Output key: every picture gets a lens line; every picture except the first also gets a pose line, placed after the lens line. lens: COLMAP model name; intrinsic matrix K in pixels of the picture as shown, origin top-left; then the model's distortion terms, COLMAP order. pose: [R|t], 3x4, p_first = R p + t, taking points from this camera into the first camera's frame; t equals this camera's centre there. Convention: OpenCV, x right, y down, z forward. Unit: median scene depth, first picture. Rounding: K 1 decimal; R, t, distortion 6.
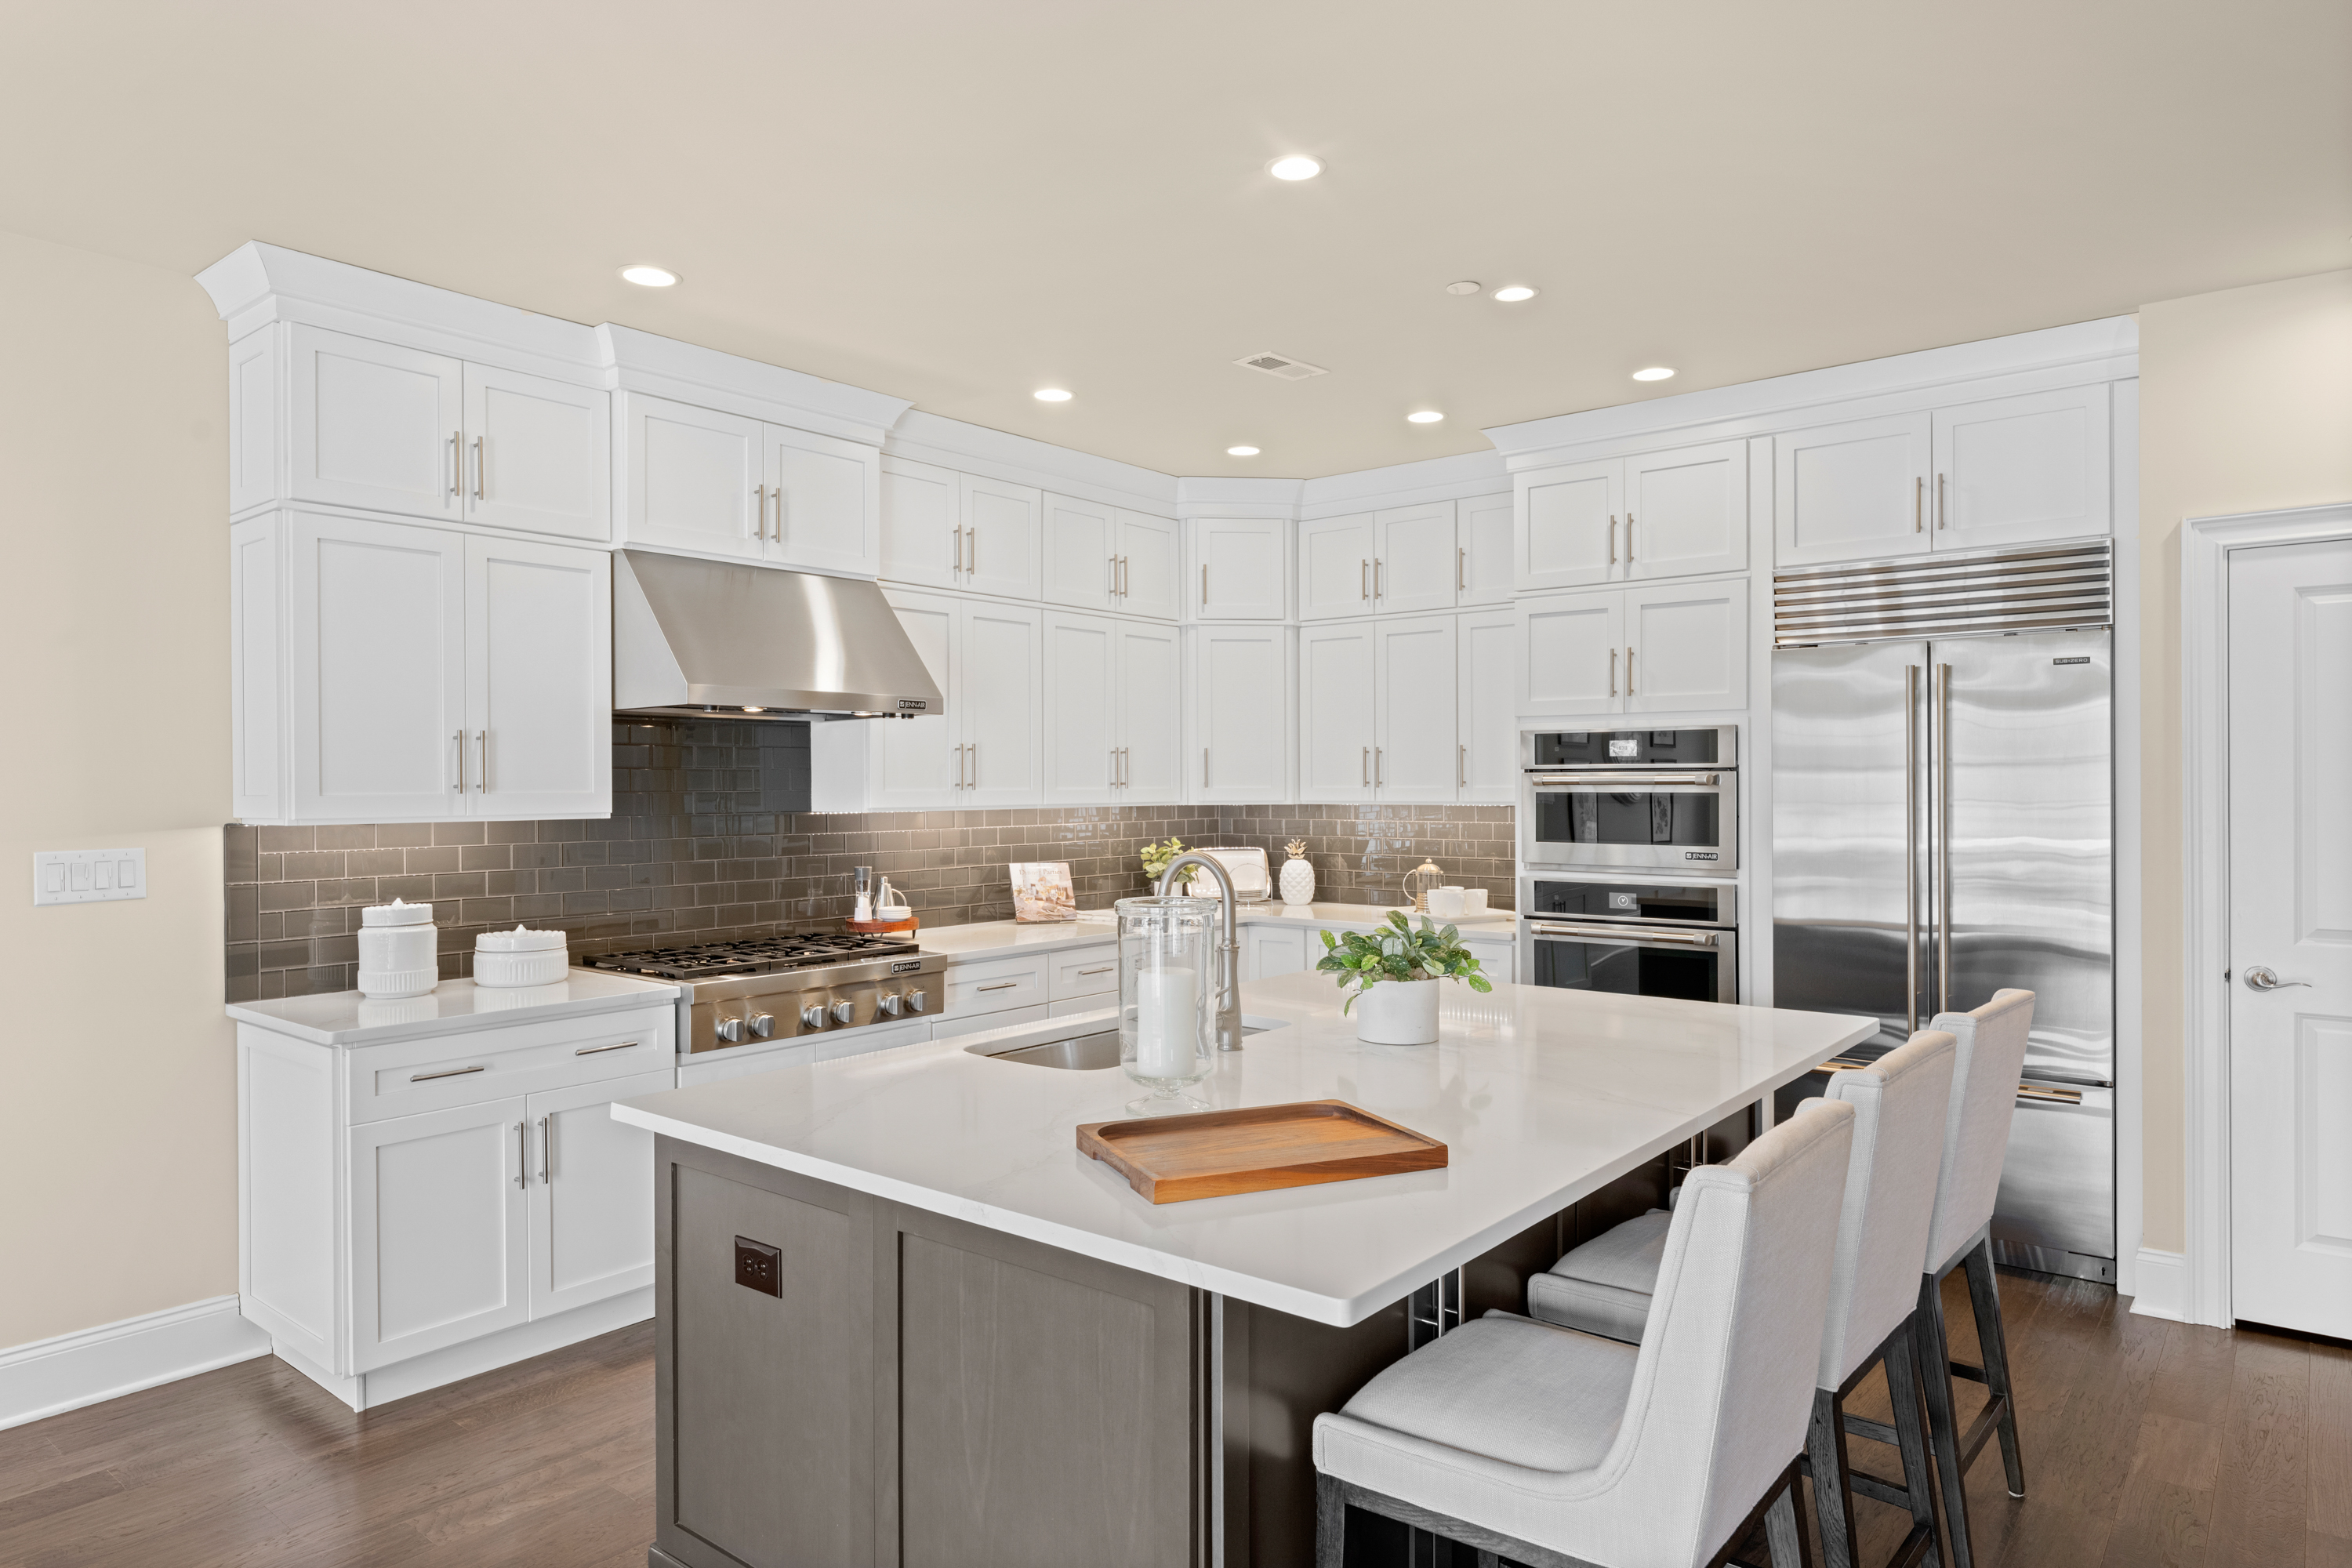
lens RADIAL K [[1416.5, 0, 1177.1], [0, 1416.5, 785.7], [0, 0, 1]] dist [0.003631, 0.002522]
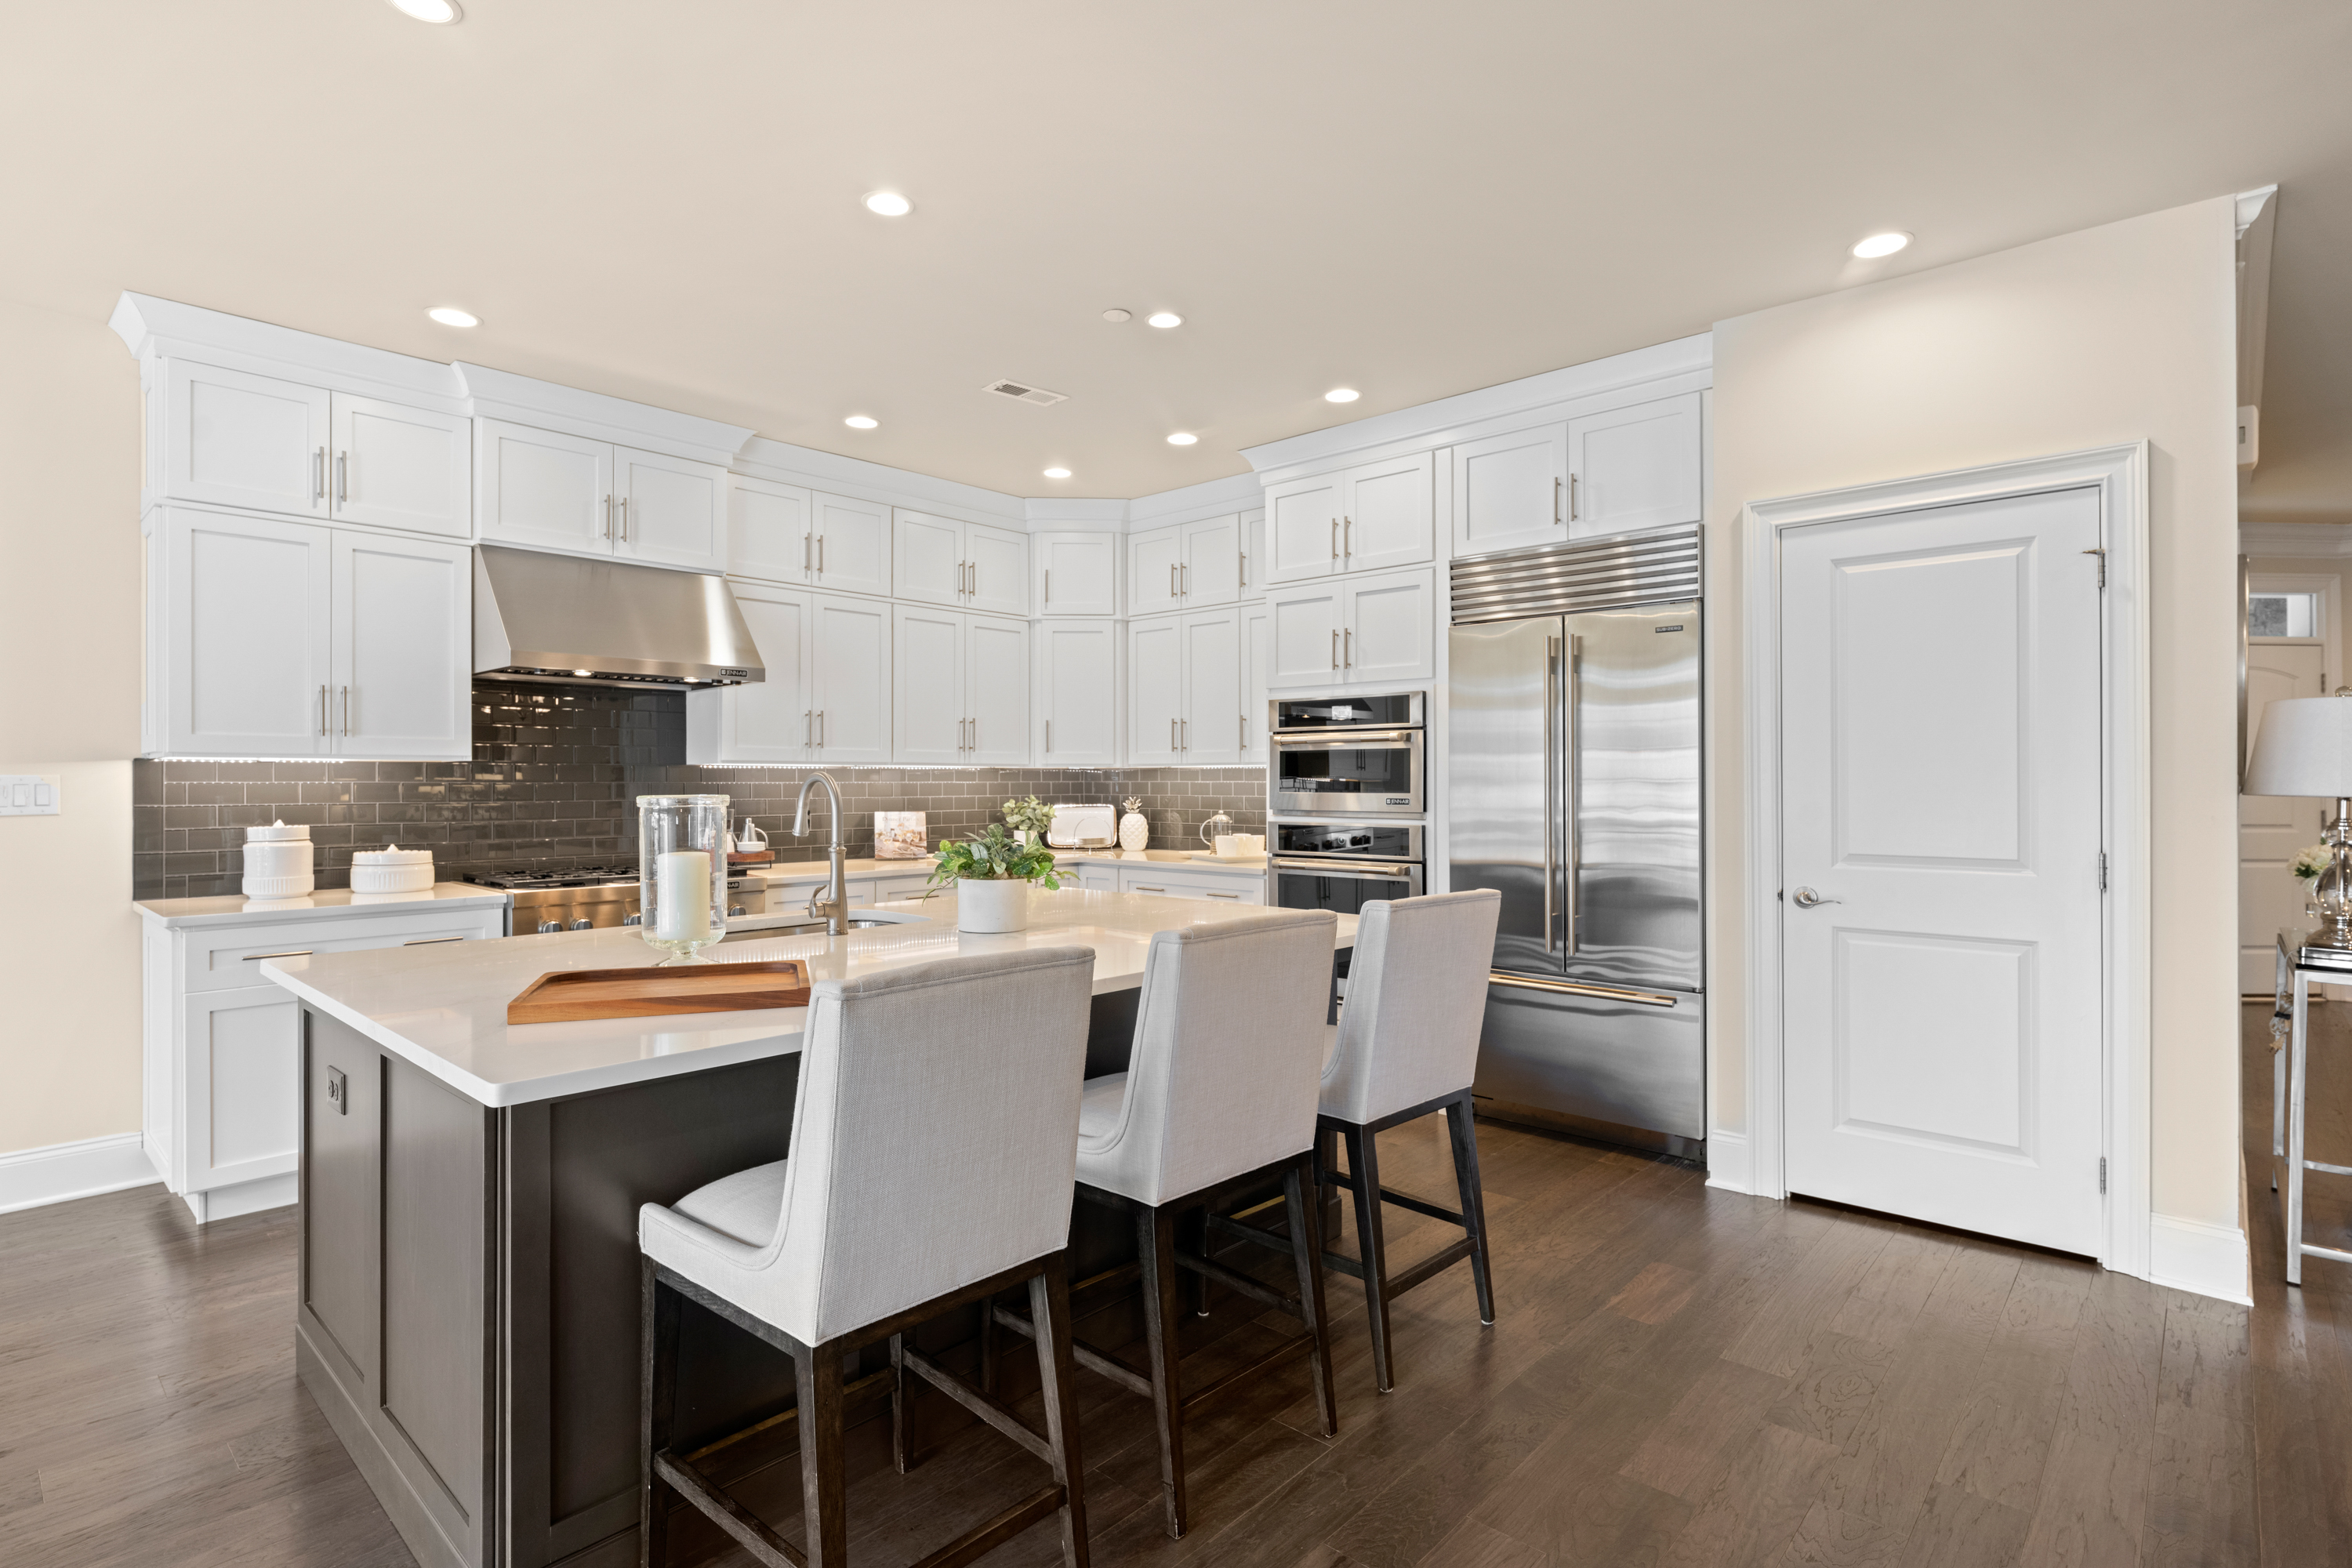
lens RADIAL K [[1150.3, 0, 1175.3], [0, 1150.3, 776.2], [0, 0, 1]] dist [0.003731, 0.000196]
pose [[0.998279, 0.003254, -0.058545, 0.278613], [-0.003644, 0.999972, -0.006557, 0.041087], [0.058522, 0.006759, 0.998263, 0.027306]]
